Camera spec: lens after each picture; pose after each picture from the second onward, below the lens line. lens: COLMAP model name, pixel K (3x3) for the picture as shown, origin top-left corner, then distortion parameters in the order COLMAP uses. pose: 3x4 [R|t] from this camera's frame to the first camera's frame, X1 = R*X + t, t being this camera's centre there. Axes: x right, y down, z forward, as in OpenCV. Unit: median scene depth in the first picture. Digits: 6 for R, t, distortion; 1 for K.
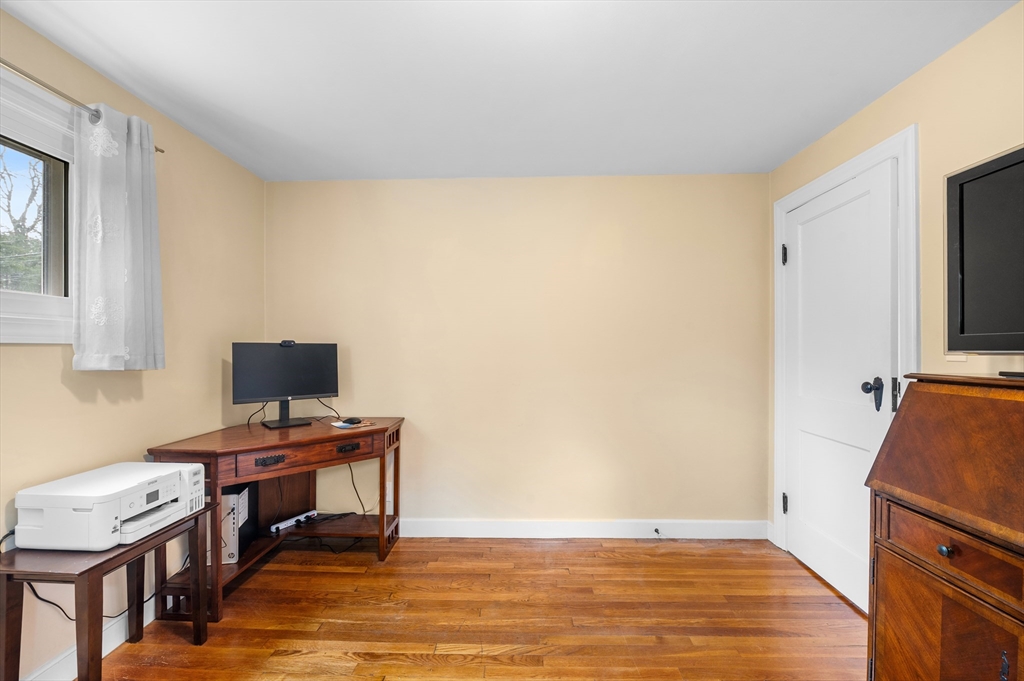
lens RADIAL K [[414.2, 0, 515.2], [0, 414.2, 353.7], [0, 0, 1]] dist [-0.002037, -0.000574]
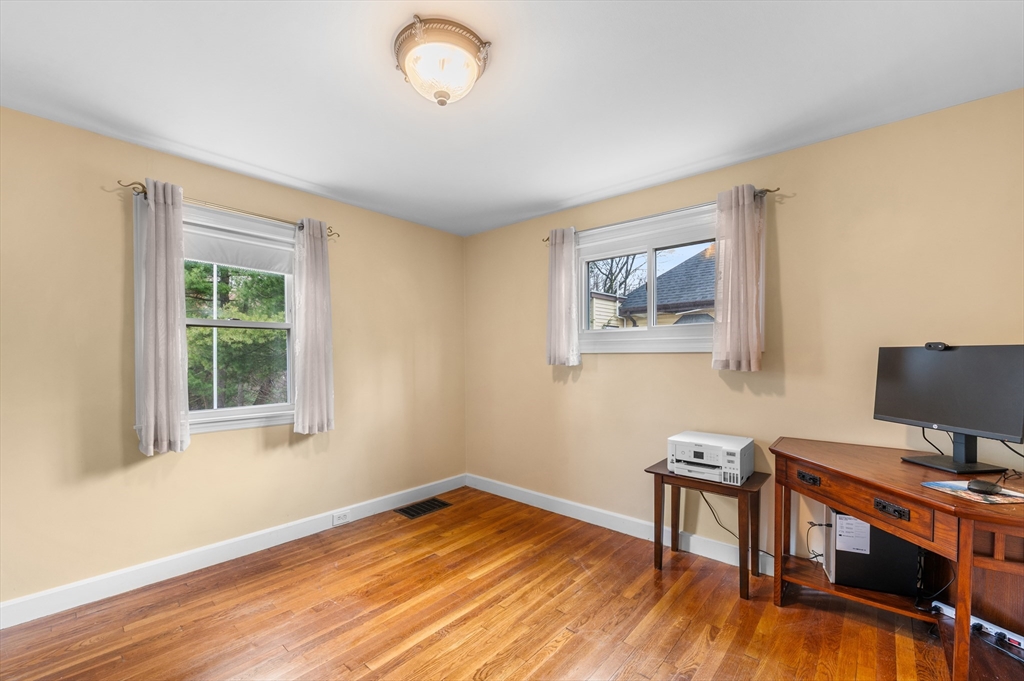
lens RADIAL K [[424.4, 0, 514.8], [0, 424.4, 368.2], [0, 0, 1]] dist [-0.000438, -0.000162]
pose [[-0.636272, 0.027991, -0.770957, 0.499025], [-0.003221, 0.999236, 0.038938, -0.016449], [0.771458, 0.027258, -0.635696, 1.020397]]
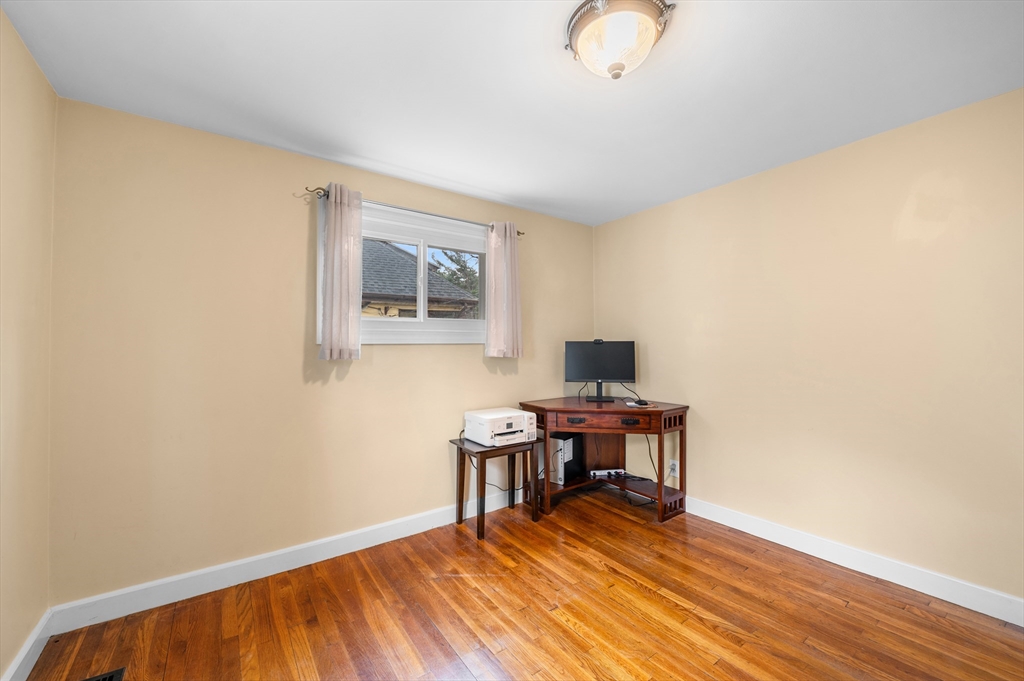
lens RADIAL K [[408.4, 0, 512.0], [0, 408.4, 340.5], [0, 0, 1]] dist [-0.001068, -0.000373]
pose [[0.607955, -0.011293, -0.793891, 0.411915], [-0.003579, 0.999850, -0.016963, -0.003544], [0.793963, 0.013154, 0.607824, -0.075956]]
